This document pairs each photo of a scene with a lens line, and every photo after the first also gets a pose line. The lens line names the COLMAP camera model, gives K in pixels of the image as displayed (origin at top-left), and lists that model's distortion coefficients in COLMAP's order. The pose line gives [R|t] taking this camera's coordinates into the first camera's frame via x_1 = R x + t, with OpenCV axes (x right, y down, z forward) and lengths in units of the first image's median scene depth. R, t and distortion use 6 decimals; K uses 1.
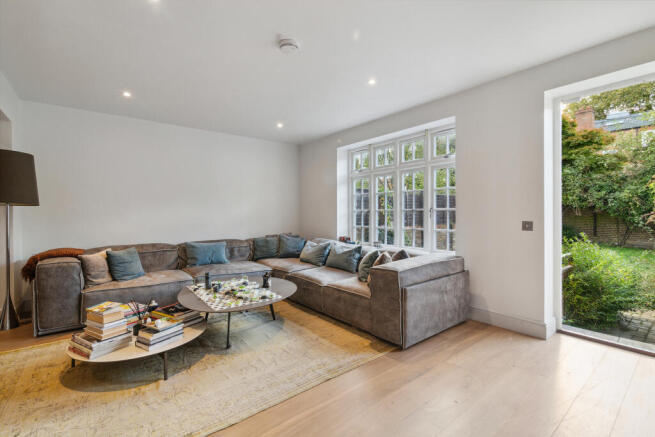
lens RADIAL K [[298.9, 0, 327.5], [0, 298.9, 218.5], [0, 0, 1]] dist [-0.000707, -0.000076]
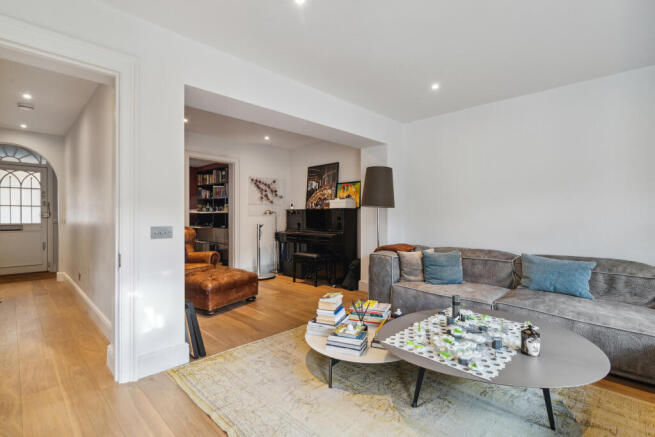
lens RADIAL K [[317.7, 0, 327.5], [0, 317.7, 218.5], [0, 0, 1]] dist [-0.001033, -0.000105]
pose [[0.103349, 0.014631, -0.994538, 0.311348], [-0.016829, 0.999774, 0.012959, -0.009316], [0.994503, 0.015398, 0.103572, 0.593403]]
